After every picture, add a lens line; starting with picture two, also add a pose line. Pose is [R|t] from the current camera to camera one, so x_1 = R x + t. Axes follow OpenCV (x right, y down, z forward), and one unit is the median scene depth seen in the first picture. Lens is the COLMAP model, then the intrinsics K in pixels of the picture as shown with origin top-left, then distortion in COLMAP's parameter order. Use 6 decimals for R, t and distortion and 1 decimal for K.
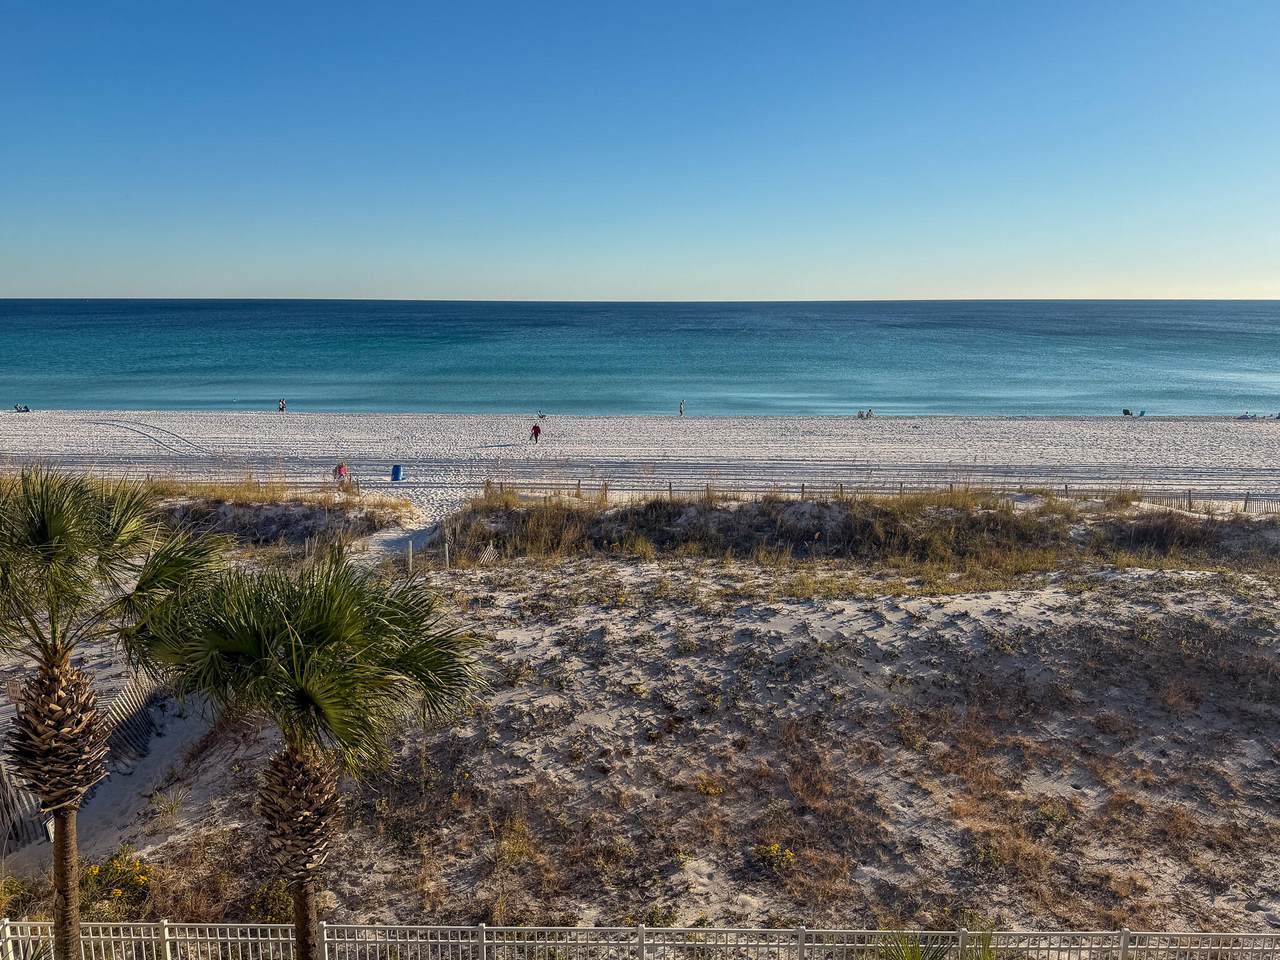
lens RADIAL K [[951.3, 0, 658.2], [0, 951.3, 481.8], [0, 0, 1]] dist [0.119323, -0.175126]
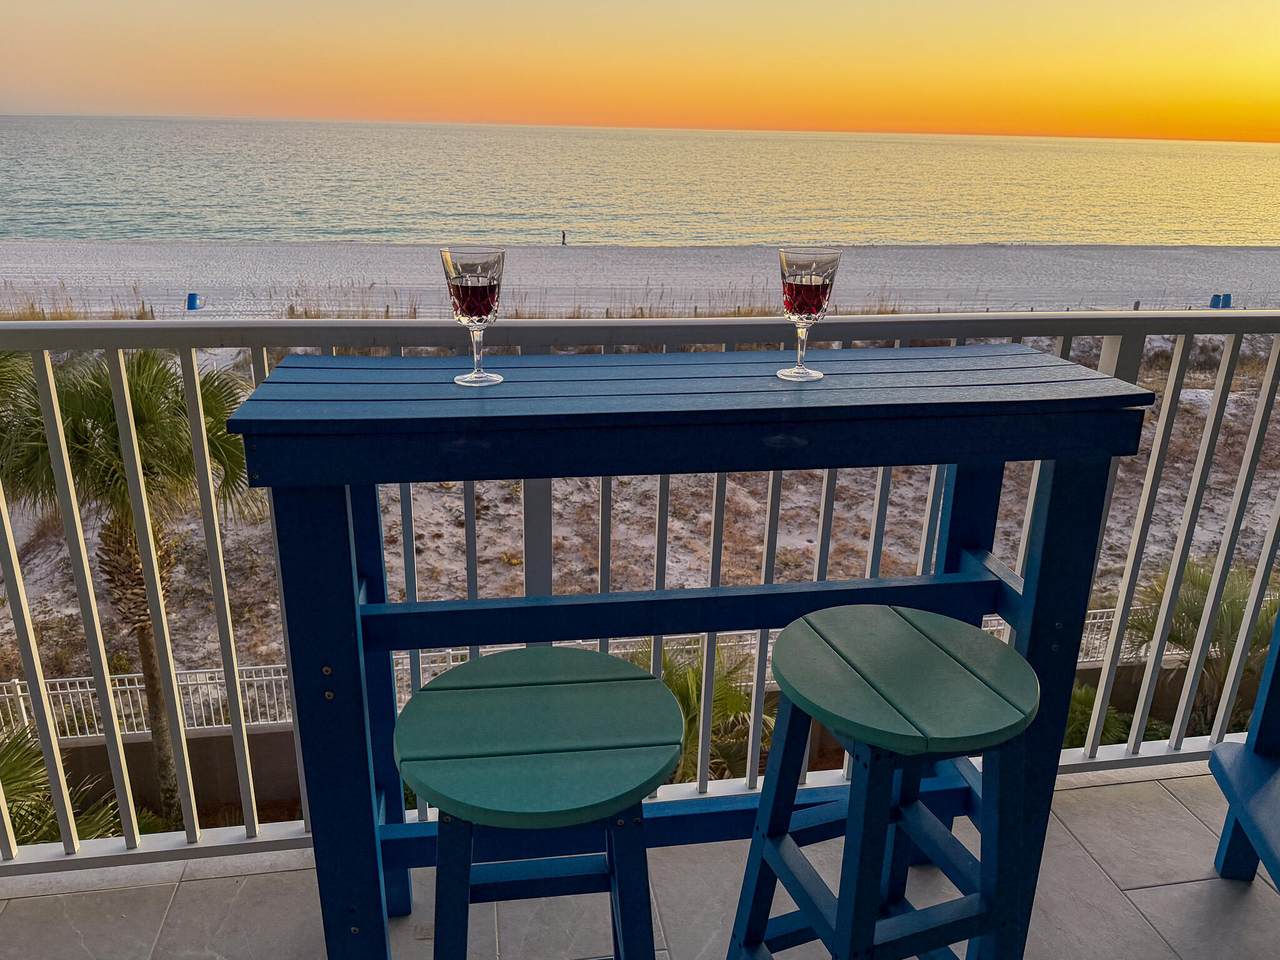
lens RADIAL K [[951.3, 0, 658.2], [0, 951.3, 481.8], [0, 0, 1]] dist [0.119323, -0.175126]
pose [[0.984559, -0.039189, 0.170609, 0.030513], [0.010707, 0.986275, 0.164761, 0.033414], [-0.174725, -0.160390, 0.971466, -0.131407]]
